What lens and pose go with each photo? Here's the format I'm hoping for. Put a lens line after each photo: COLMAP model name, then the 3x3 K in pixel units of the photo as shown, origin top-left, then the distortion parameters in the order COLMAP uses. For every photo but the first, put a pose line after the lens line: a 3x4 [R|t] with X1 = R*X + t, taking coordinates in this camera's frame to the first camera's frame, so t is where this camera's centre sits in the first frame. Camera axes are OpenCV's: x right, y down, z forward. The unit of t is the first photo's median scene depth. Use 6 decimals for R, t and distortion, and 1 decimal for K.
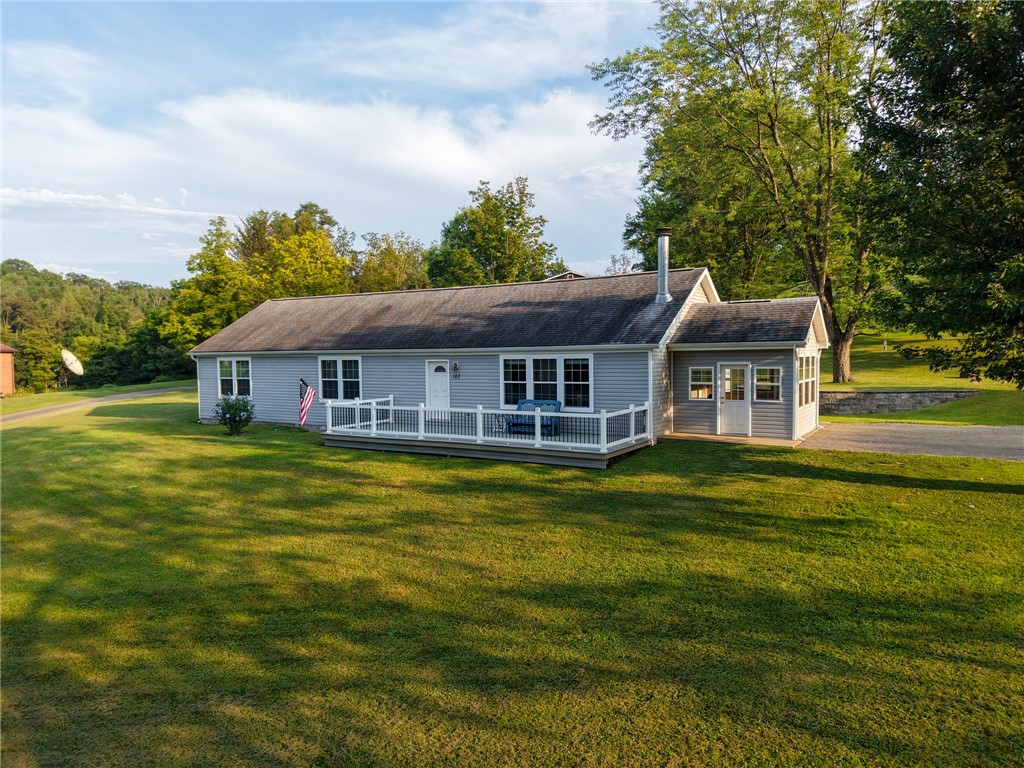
lens RADIAL K [[715.7, 0, 510.0], [0, 715.7, 379.4], [0, 0, 1]] dist [0.004886, -0.004091]
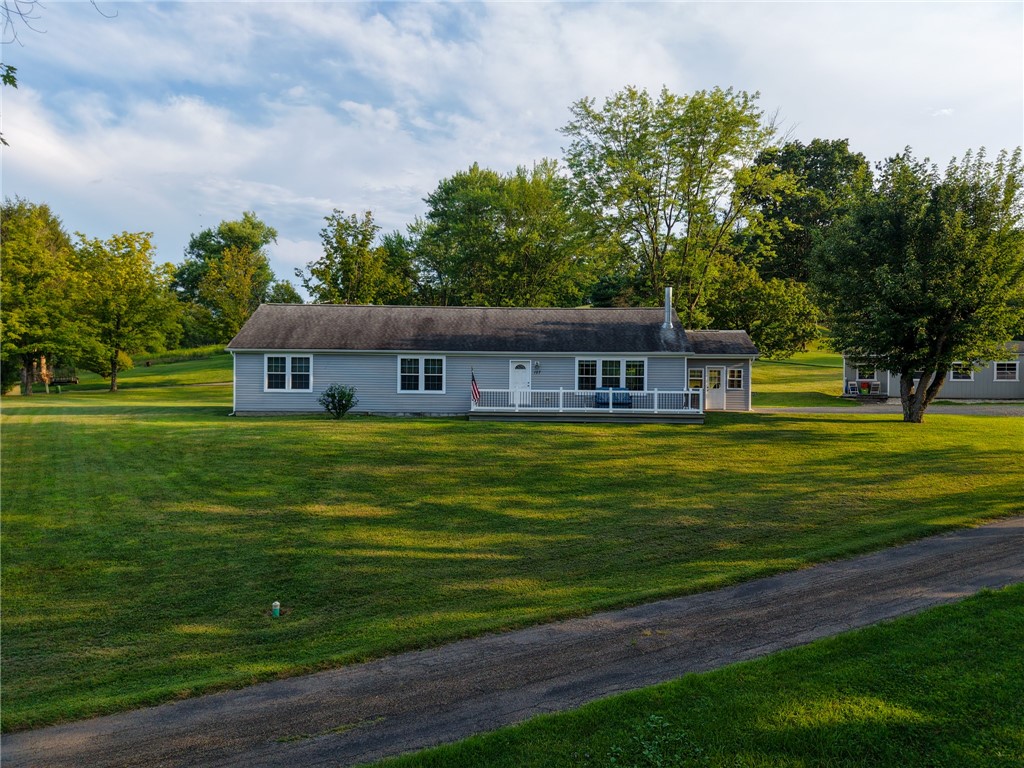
lens RADIAL K [[715.7, 0, 512.2], [0, 715.7, 388.4], [0, 0, 1]] dist [0.004886, -0.004091]
pose [[0.852352, 0.014908, 0.522756, -0.826954], [-0.000048, 0.999596, -0.028429, 0.065961], [-0.522969, 0.024206, 0.852008, -0.160595]]
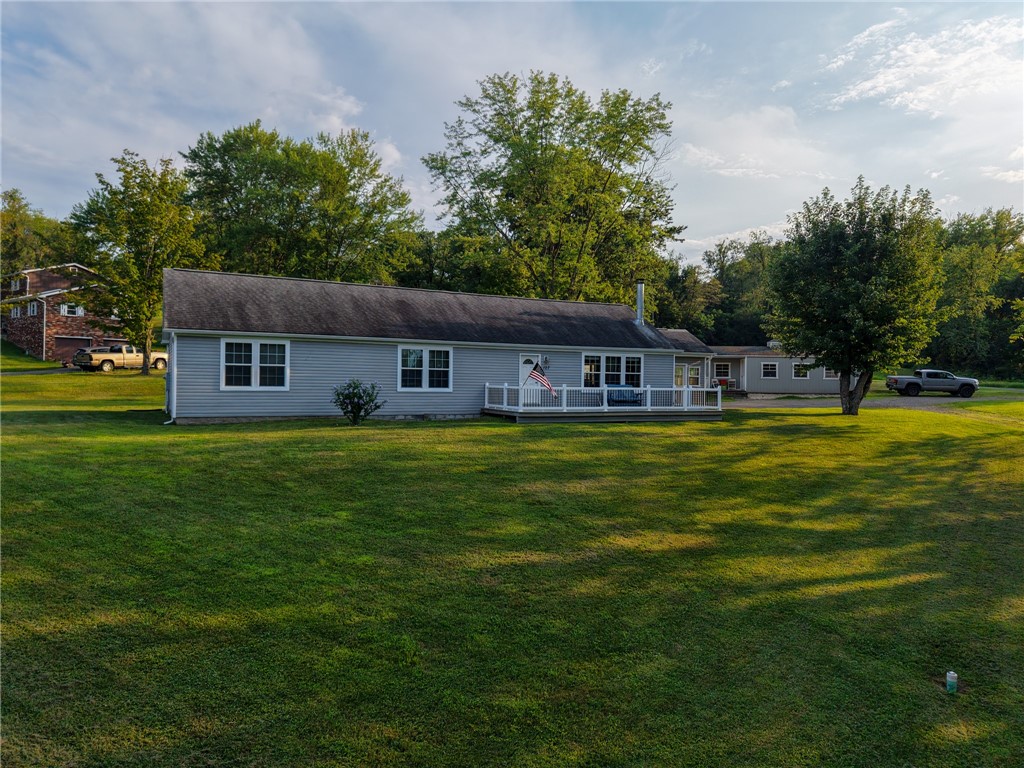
lens RADIAL K [[715.7, 0, 513.1], [0, 715.7, 381.5], [0, 0, 1]] dist [0.004886, -0.004091]
pose [[0.501966, 0.013256, 0.864786, -1.176464], [0.008531, 0.999758, -0.020277, 0.045100], [-0.864846, 0.017556, 0.501731, 0.402353]]
